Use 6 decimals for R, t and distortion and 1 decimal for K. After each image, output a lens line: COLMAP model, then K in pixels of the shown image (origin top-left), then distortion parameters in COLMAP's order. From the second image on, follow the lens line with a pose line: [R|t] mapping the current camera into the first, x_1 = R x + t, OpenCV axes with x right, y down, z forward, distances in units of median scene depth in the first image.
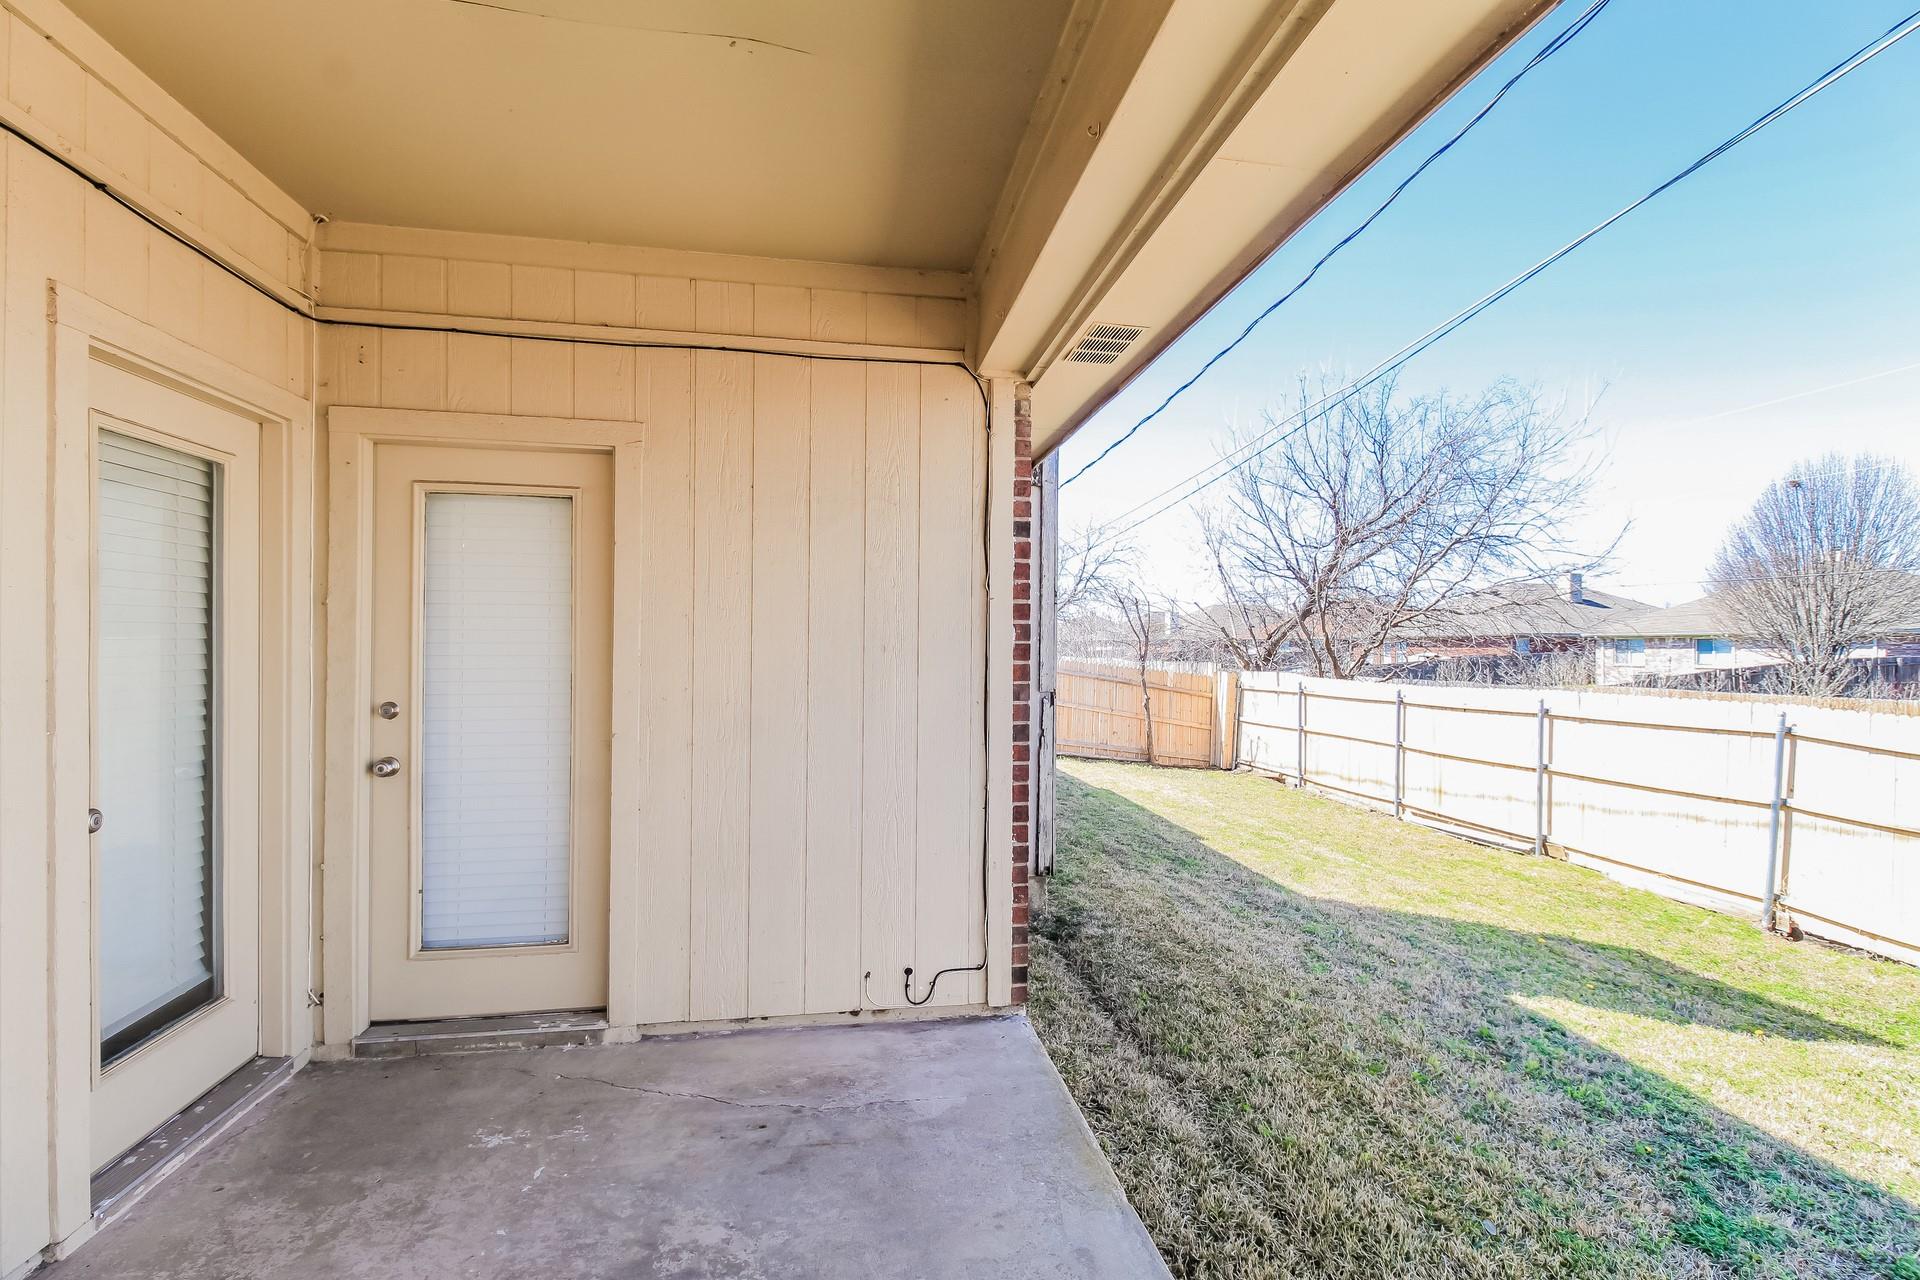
lens RADIAL K [[889.0, 0, 990.8], [0, 889.0, 641.4], [0, 0, 1]] dist [0.000240, -0.000343]
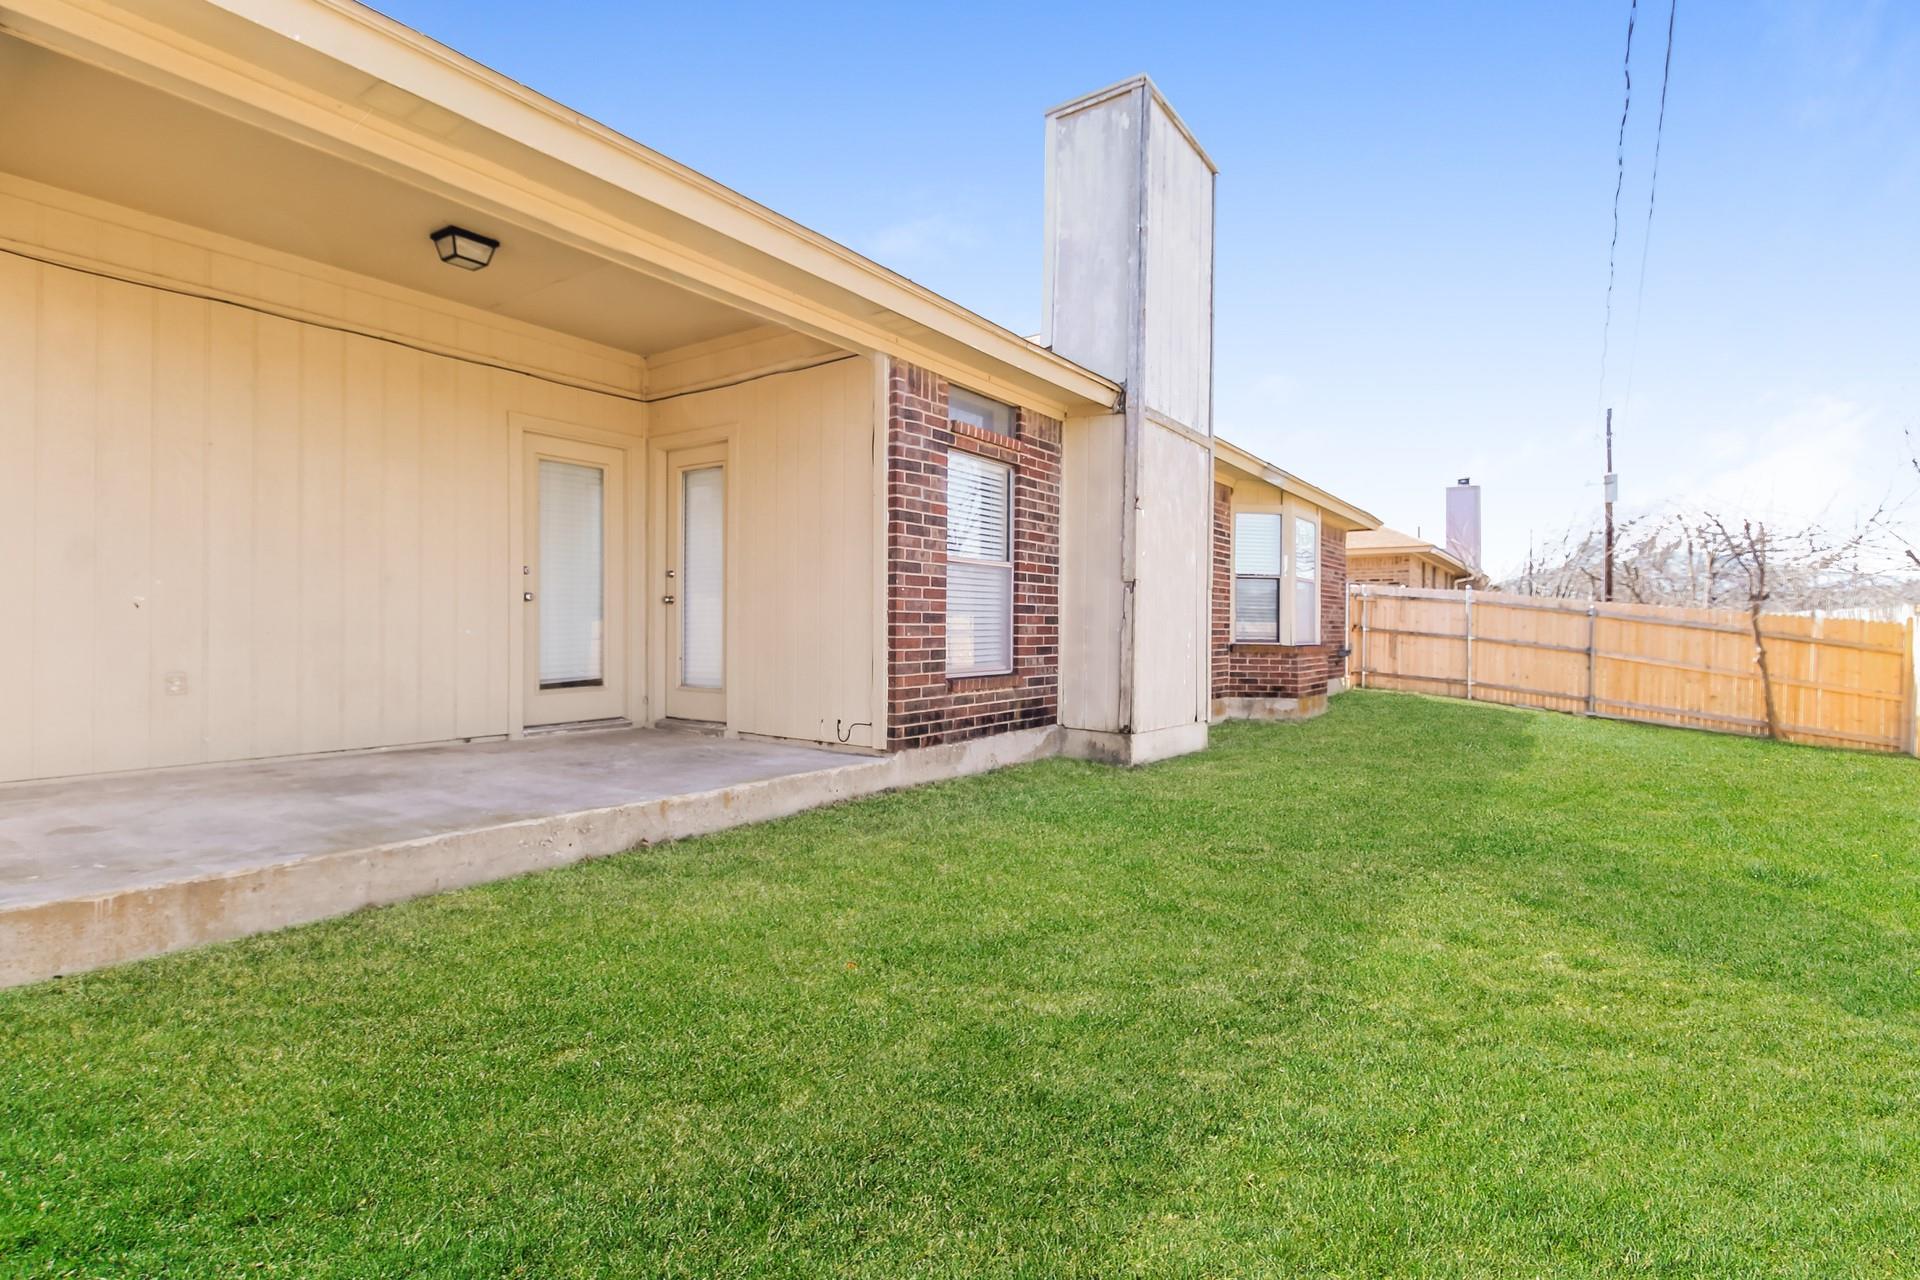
lens RADIAL K [[889.0, 0, 990.8], [0, 889.0, 641.4], [0, 0, 1]] dist [0.000240, -0.000343]
pose [[0.699596, 0.004559, -0.714524, 1.390045], [0.007823, 0.999871, 0.014039, 0.212726], [0.714496, -0.015412, 0.699470, 0.038663]]
